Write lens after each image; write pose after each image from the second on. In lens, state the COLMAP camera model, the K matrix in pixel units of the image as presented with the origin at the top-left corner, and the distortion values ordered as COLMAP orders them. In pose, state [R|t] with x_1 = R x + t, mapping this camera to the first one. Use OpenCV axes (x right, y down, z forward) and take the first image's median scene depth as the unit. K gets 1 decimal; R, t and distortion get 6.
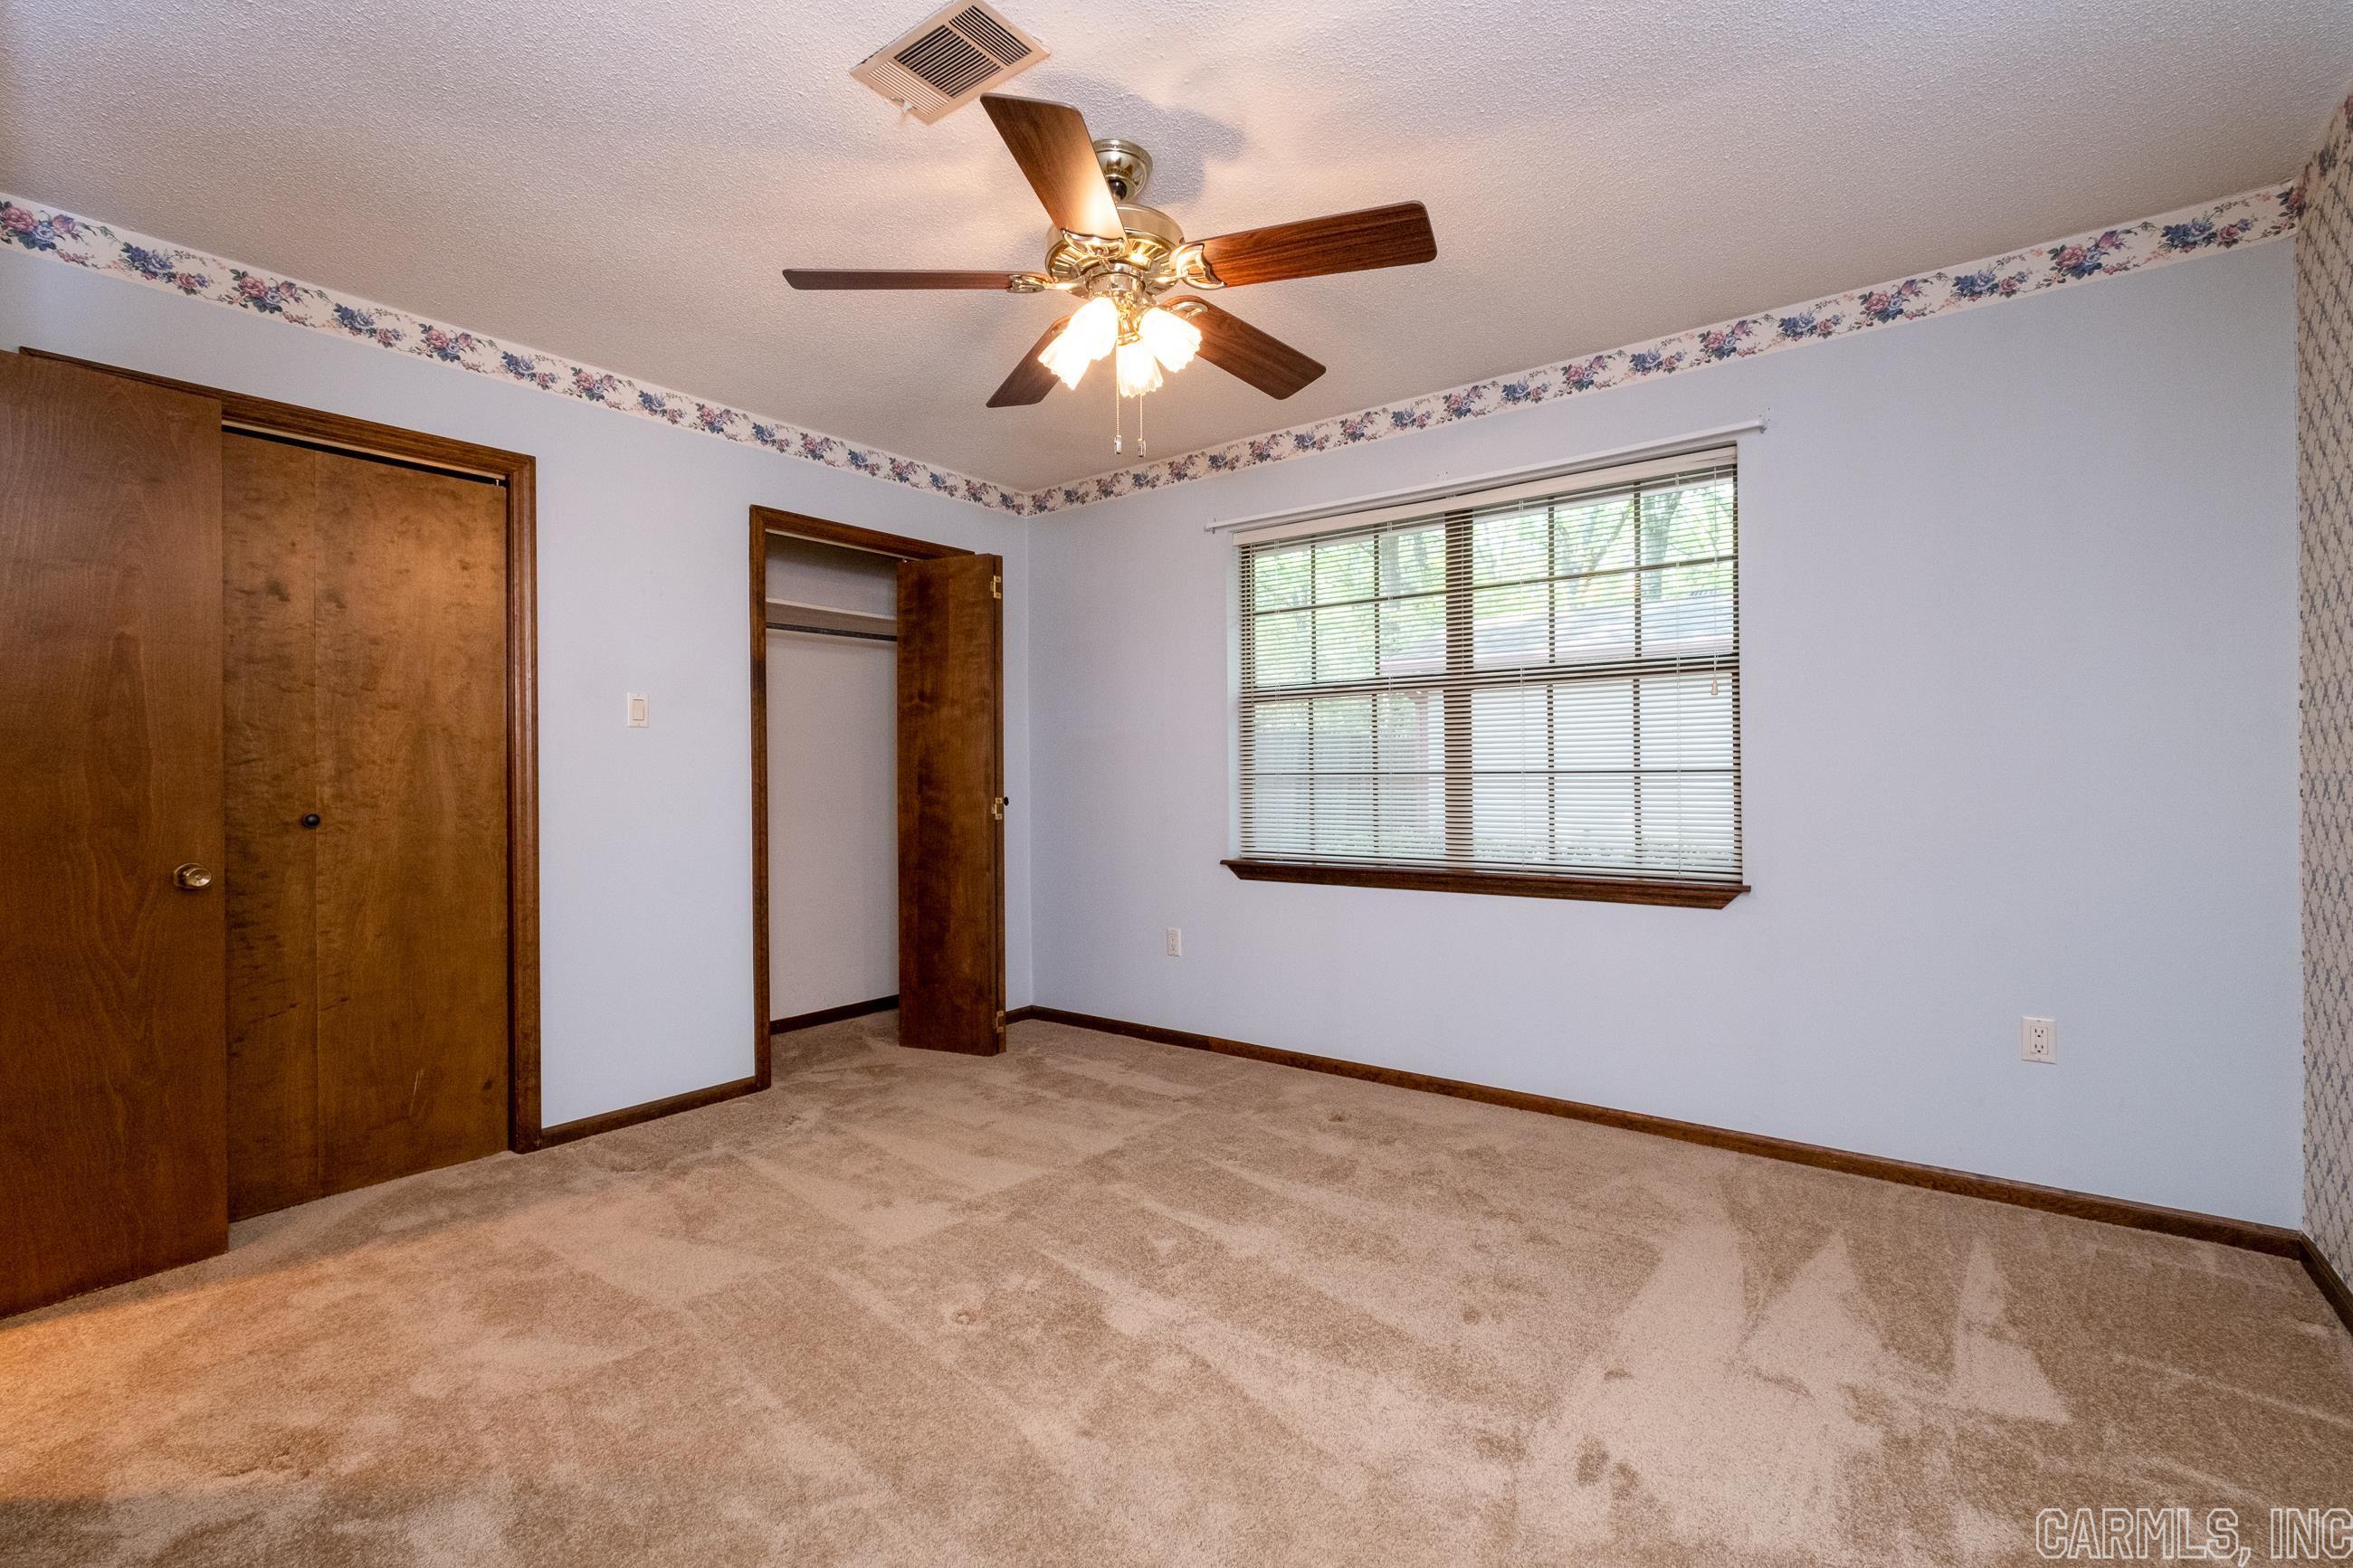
lens RADIAL K [[1043.4, 0, 1182.0], [0, 1043.4, 777.2], [0, 0, 1]] dist [-0.003355, -0.000173]
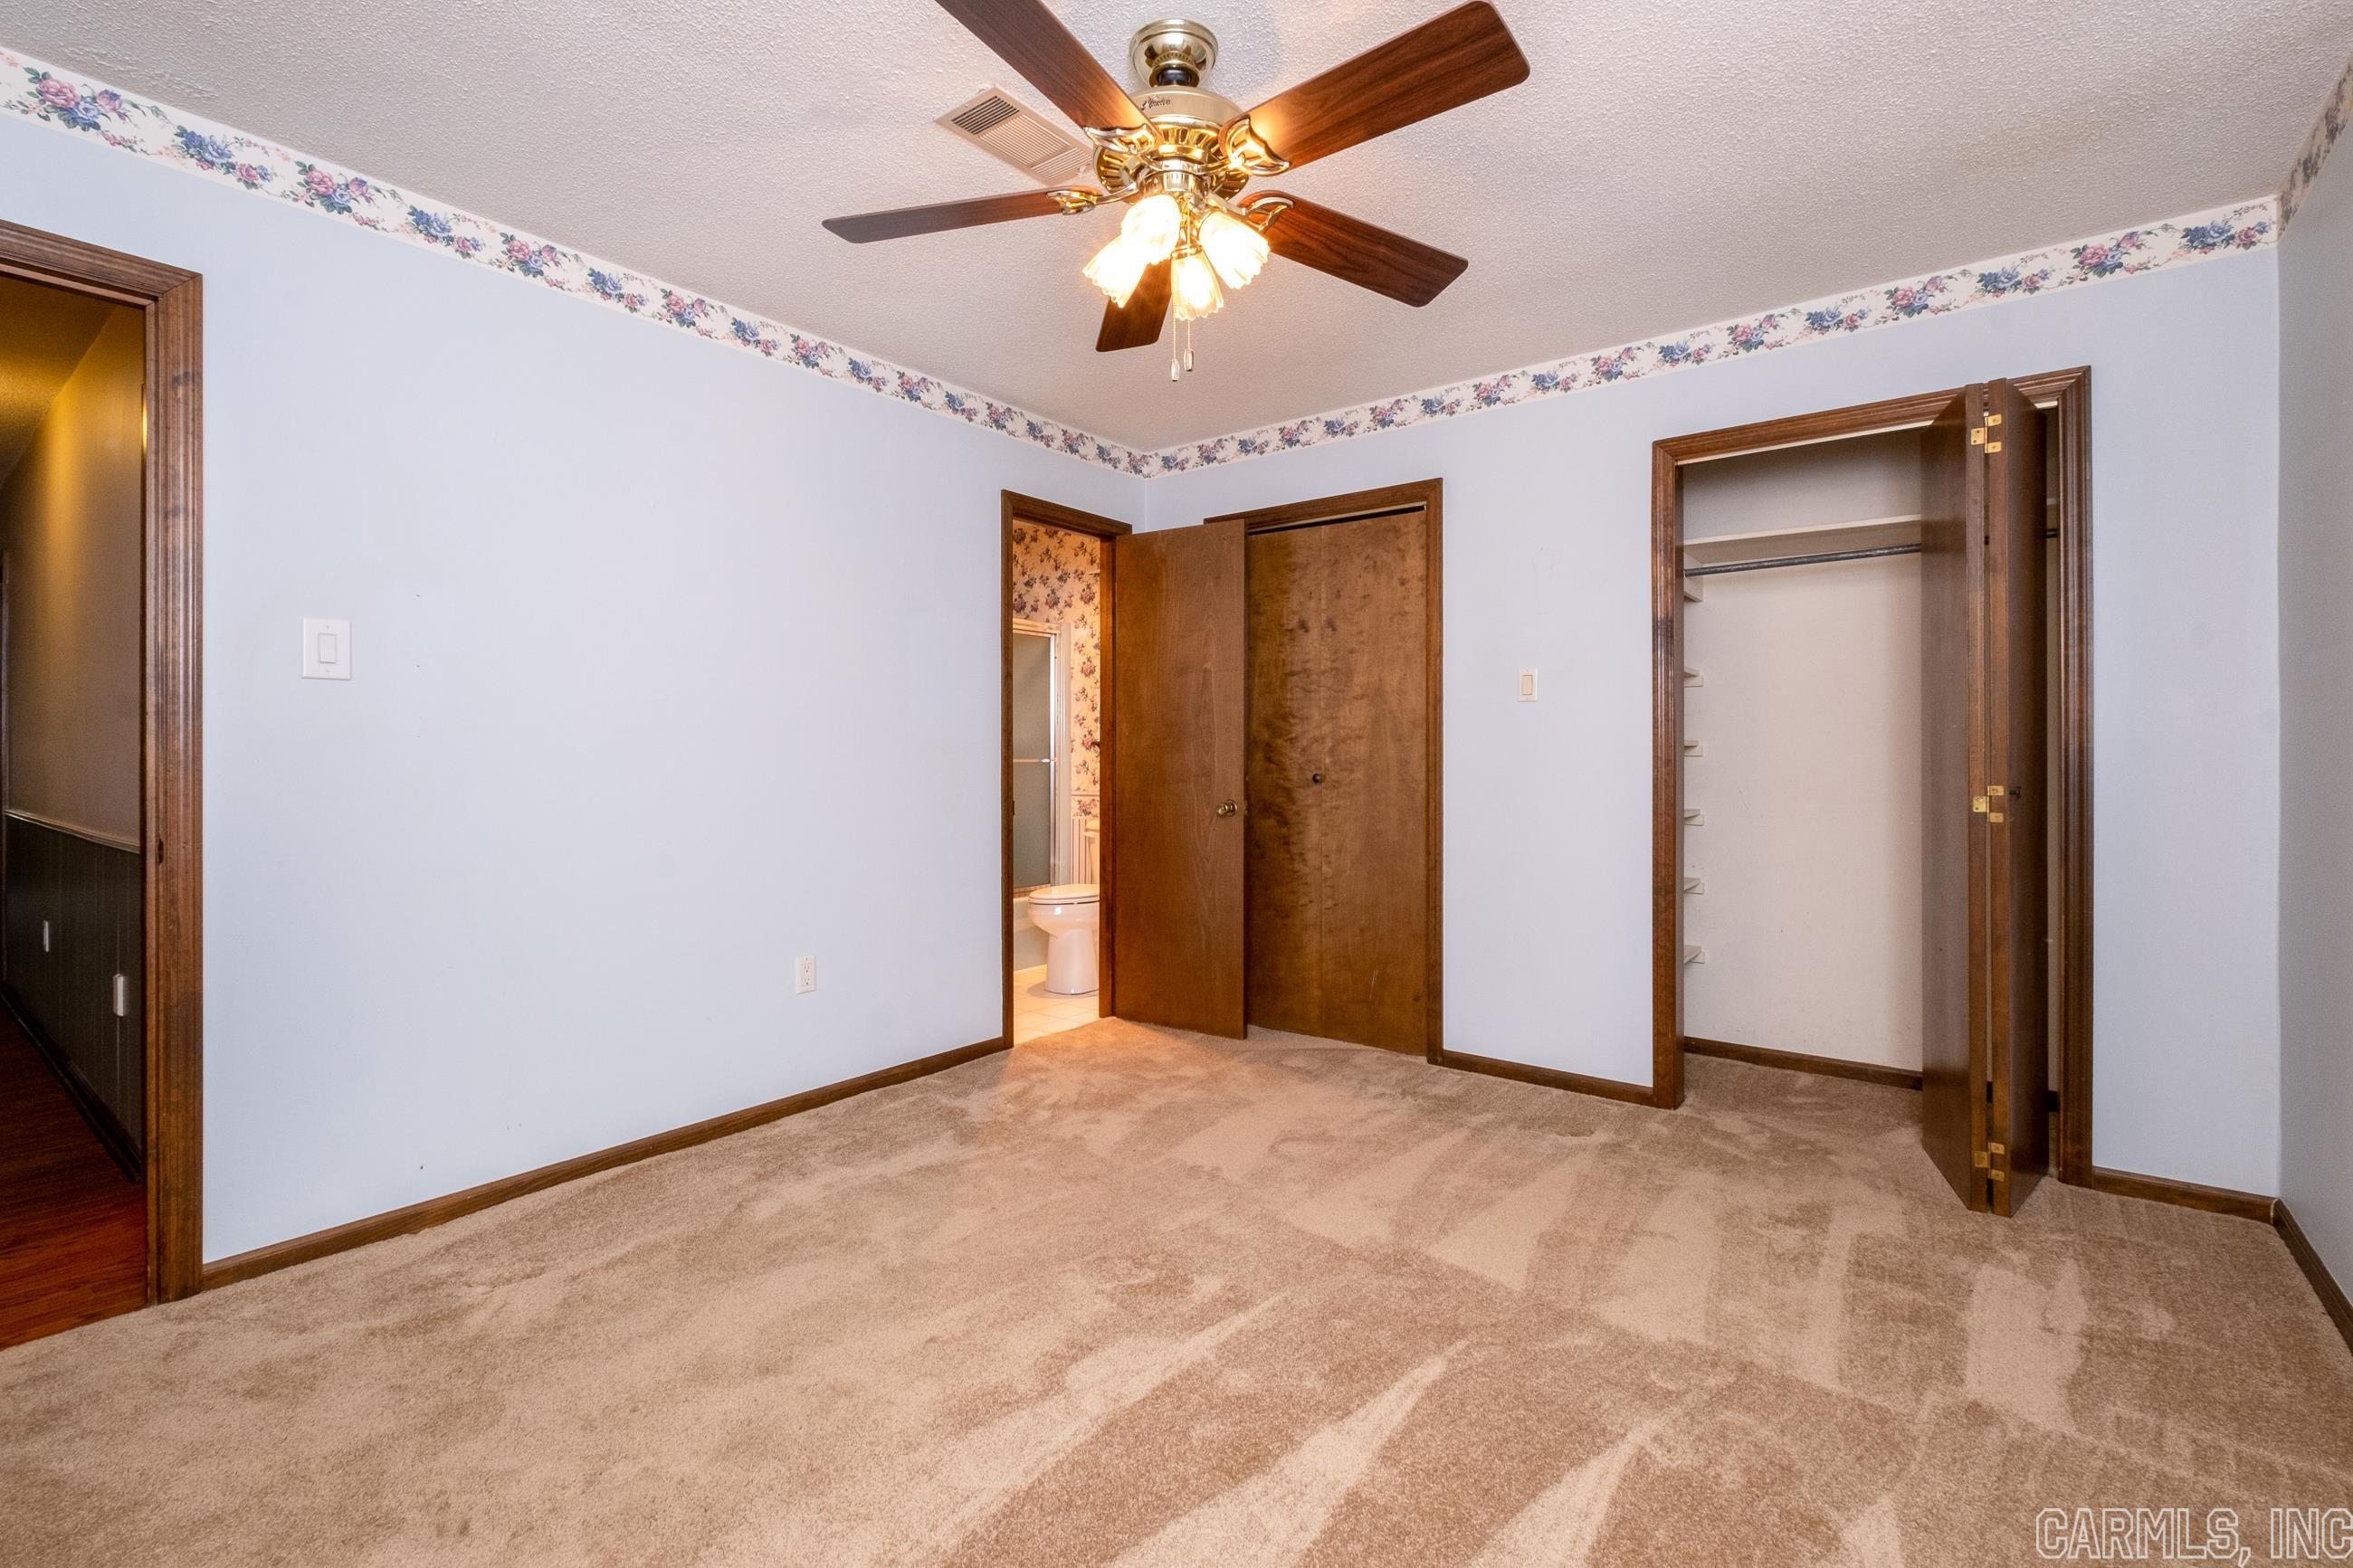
lens RADIAL K [[1059.0, 0, 1174.4], [0, 1059.0, 745.5], [0, 0, 1]] dist [0.001765, 0.000244]
pose [[-0.018119, -0.000520, -0.999836, 0.586278], [0.000130, 1.000000, -0.000522, -0.003654], [0.999836, -0.000139, -0.018119, 0.723679]]
